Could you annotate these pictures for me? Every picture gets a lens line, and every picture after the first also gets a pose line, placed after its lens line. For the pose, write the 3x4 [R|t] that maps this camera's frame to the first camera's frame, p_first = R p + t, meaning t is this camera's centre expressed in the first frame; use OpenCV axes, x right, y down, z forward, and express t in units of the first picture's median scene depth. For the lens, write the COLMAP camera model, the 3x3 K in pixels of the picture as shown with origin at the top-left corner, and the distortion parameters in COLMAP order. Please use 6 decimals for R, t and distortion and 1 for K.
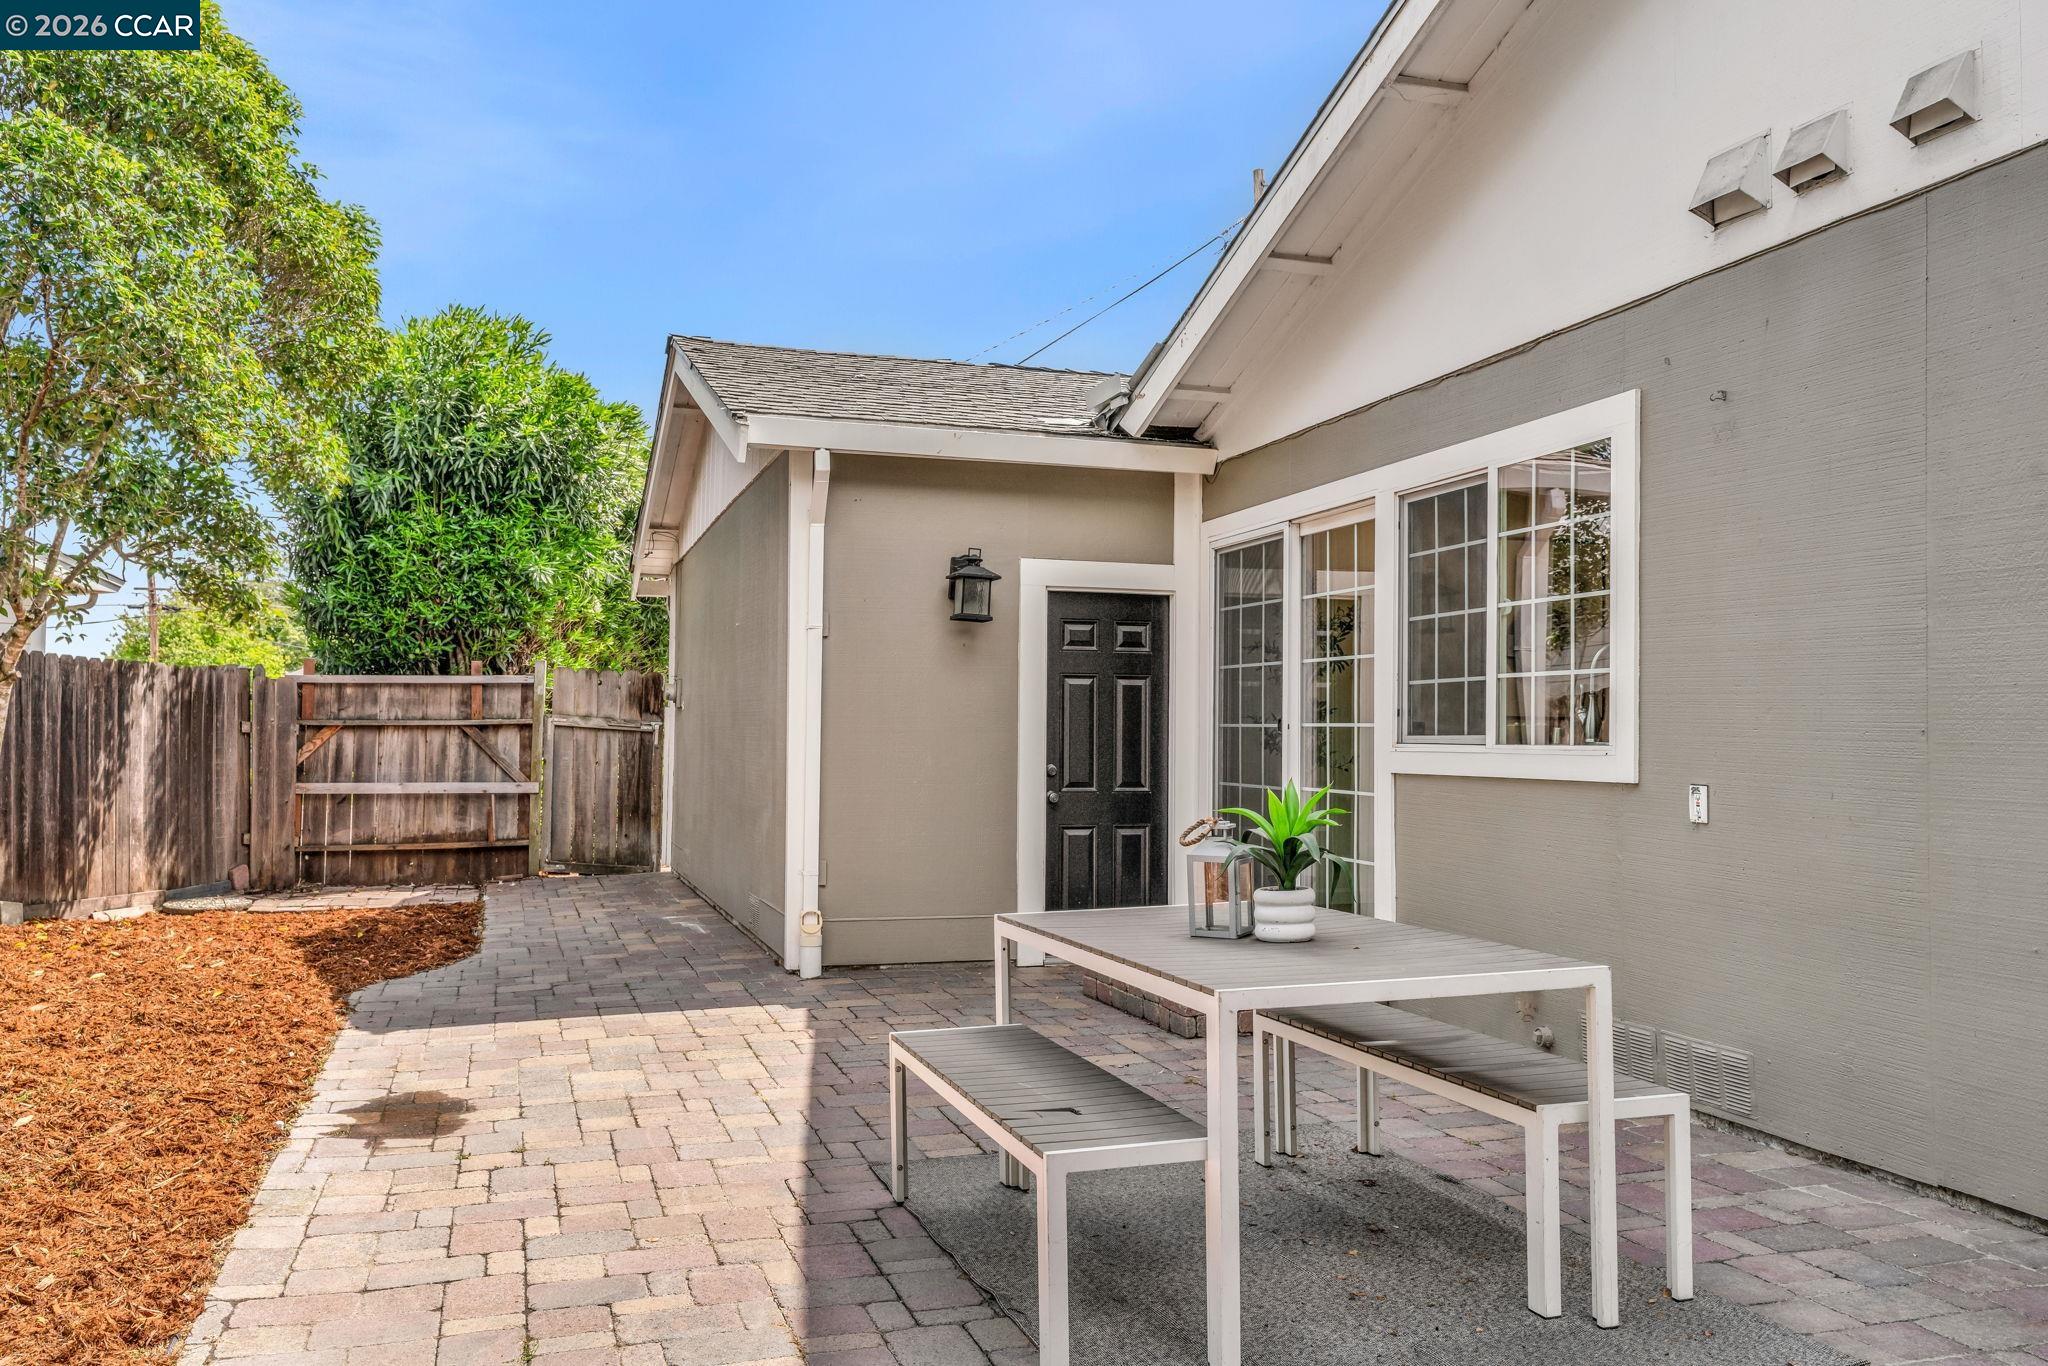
lens RADIAL K [[1632.0, 0, 997.0], [0, 1632.0, 688.9], [0, 0, 1]] dist [0.012351, 0.004340]
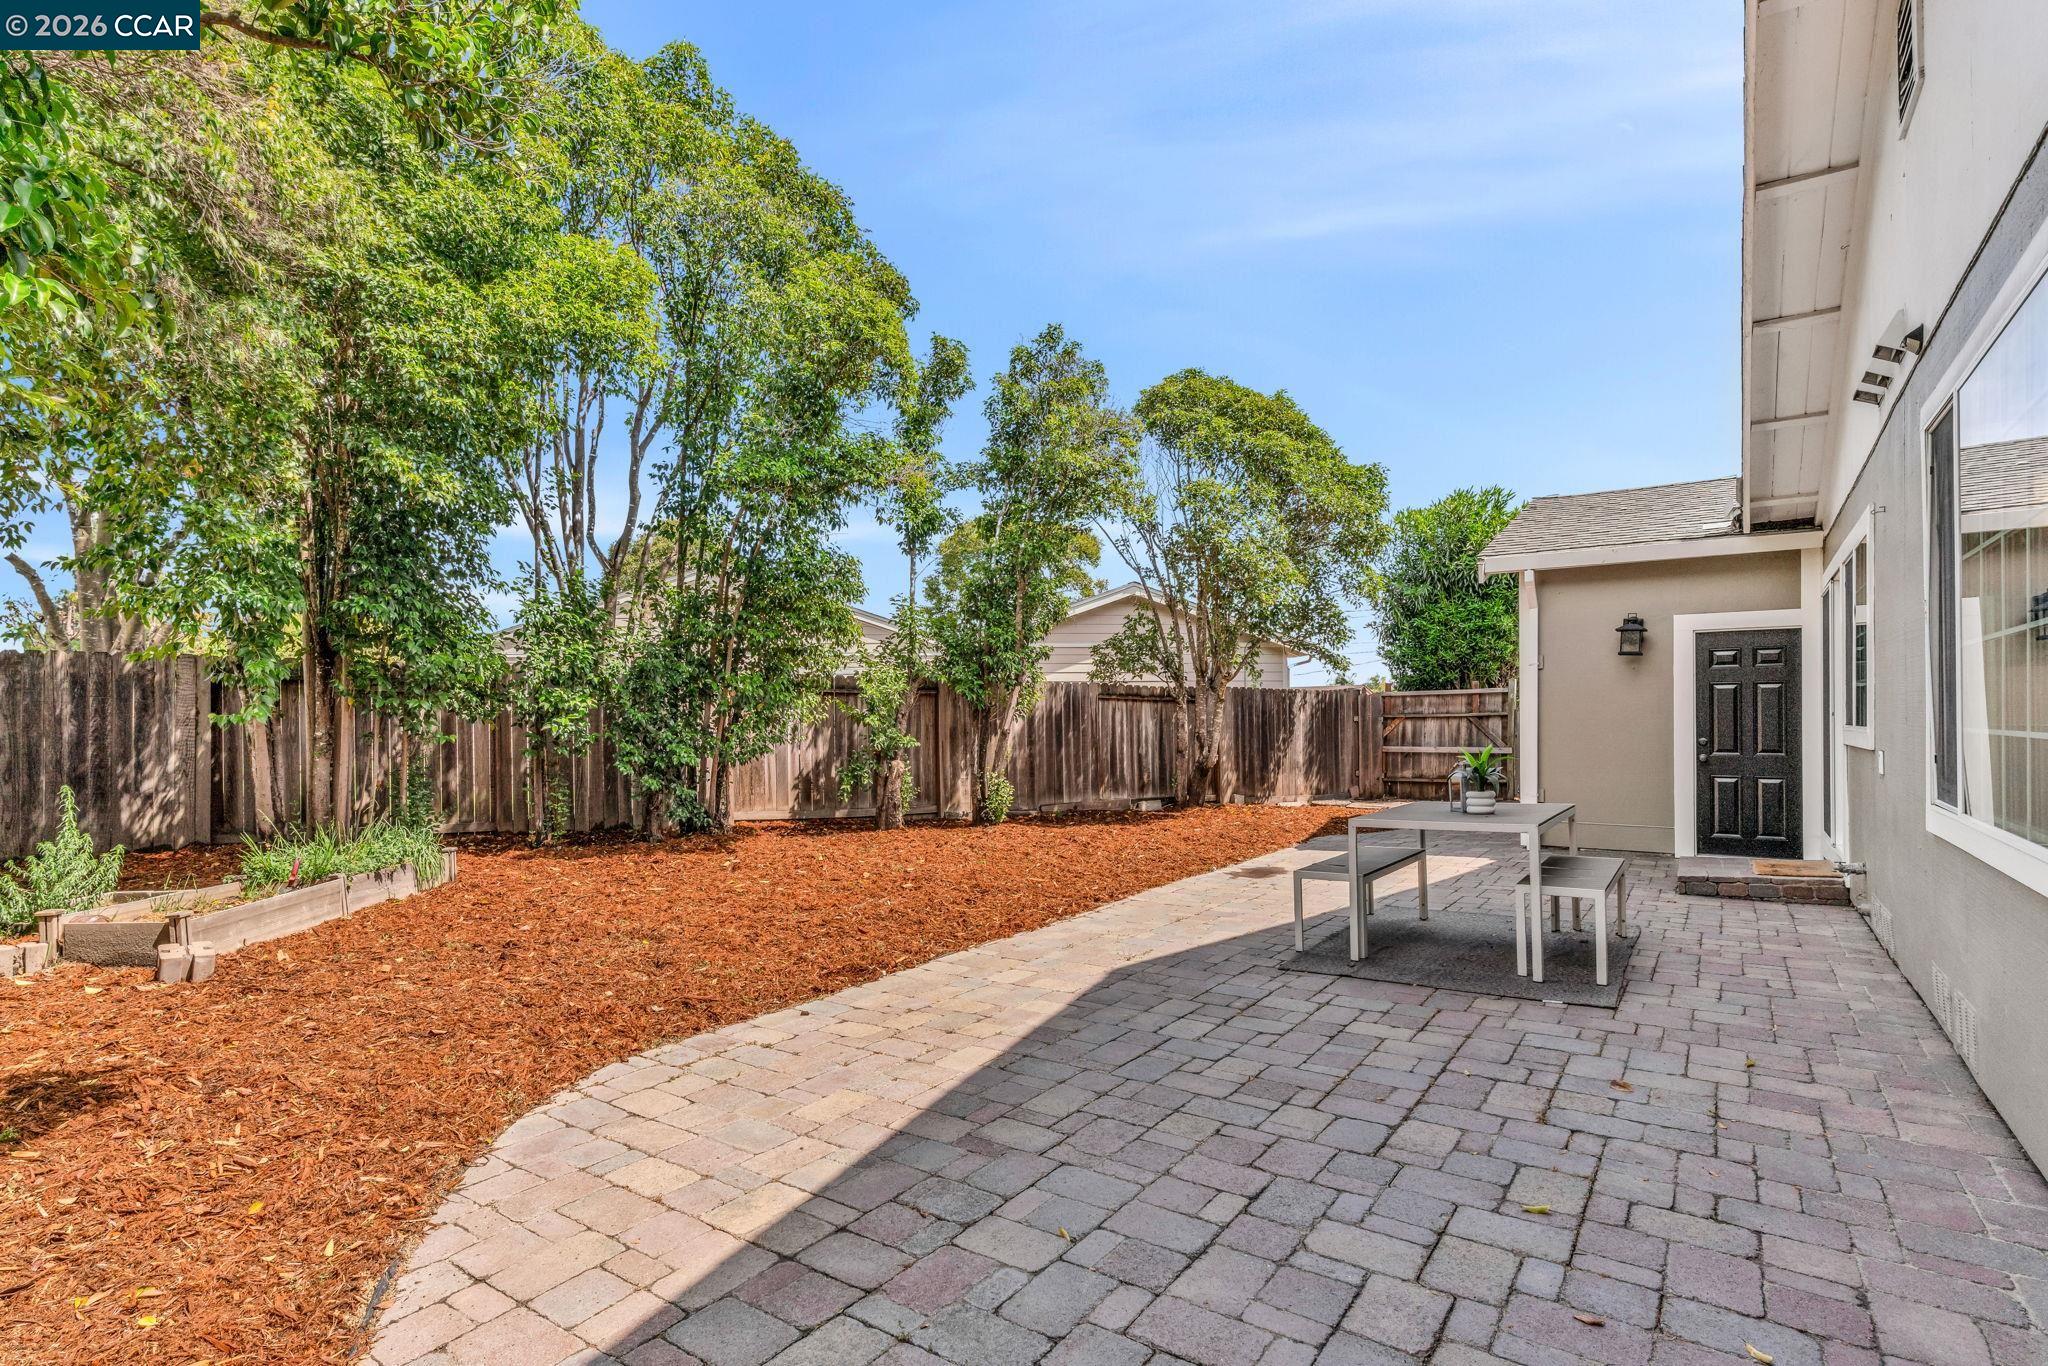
lens RADIAL K [[1022.0, 0, 1015.8], [0, 1022.0, 690.1], [0, 0, 1]] dist [0.009207, 0.000348]
pose [[0.614757, -0.033119, -0.788021, 0.431644], [0.032765, 0.999328, -0.016438, -0.007889], [0.788036, -0.015714, 0.615429, -0.184567]]
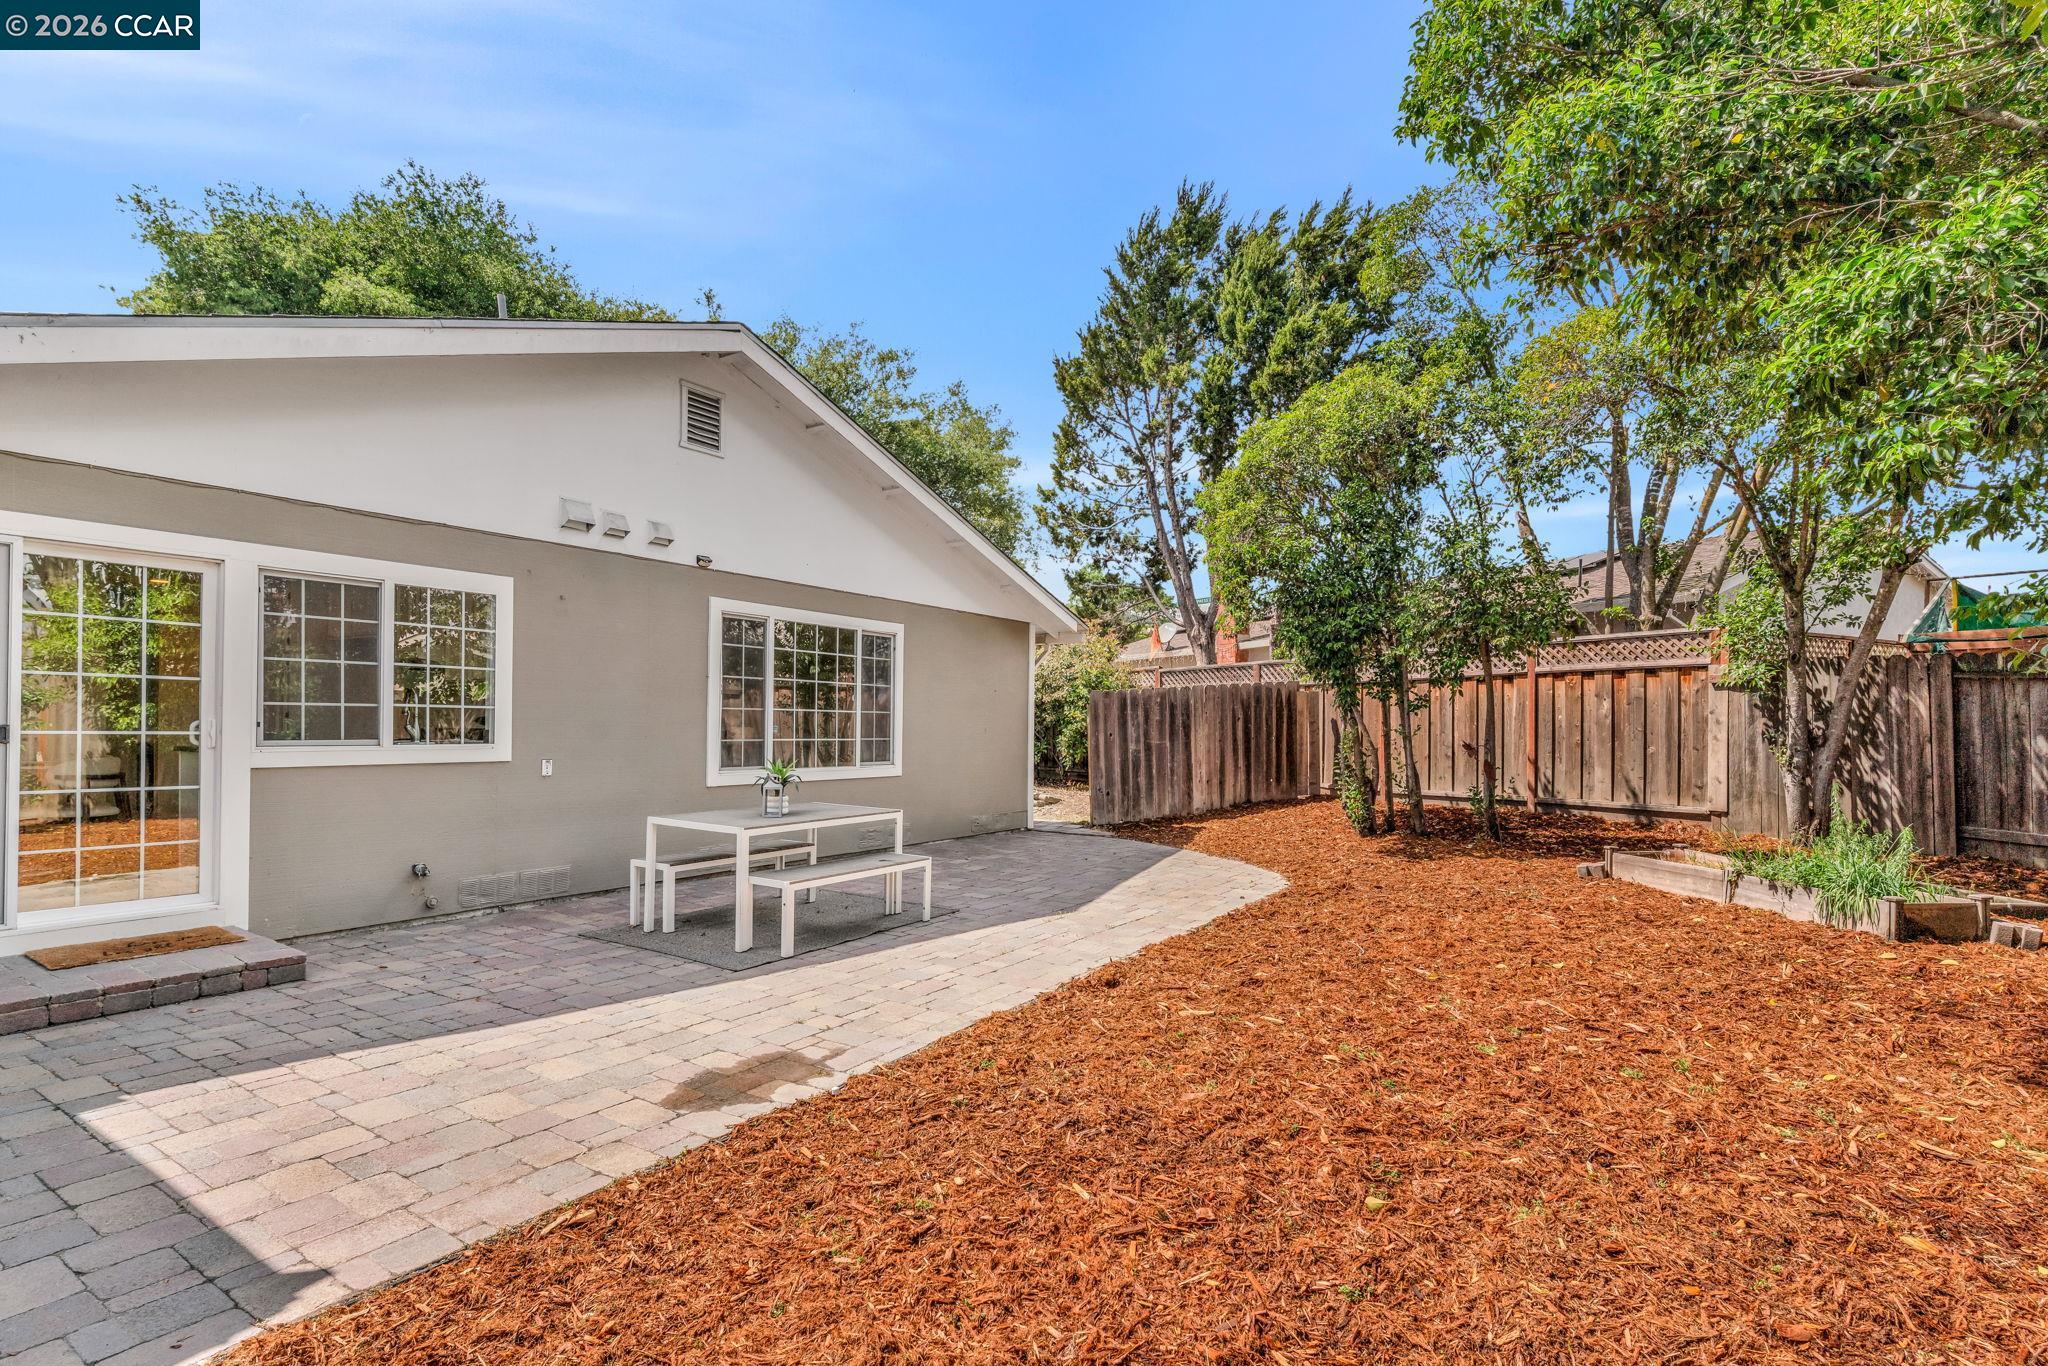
lens RADIAL K [[980.5, 0, 1020.2], [0, 980.5, 736.2], [0, 0, 1]] dist [0.001390, 0.000277]
pose [[-0.648183, -0.014845, 0.761340, -0.656104], [-0.030621, 0.999509, -0.006581, 0.007870], [-0.760868, -0.027578, -0.648320, 0.846205]]
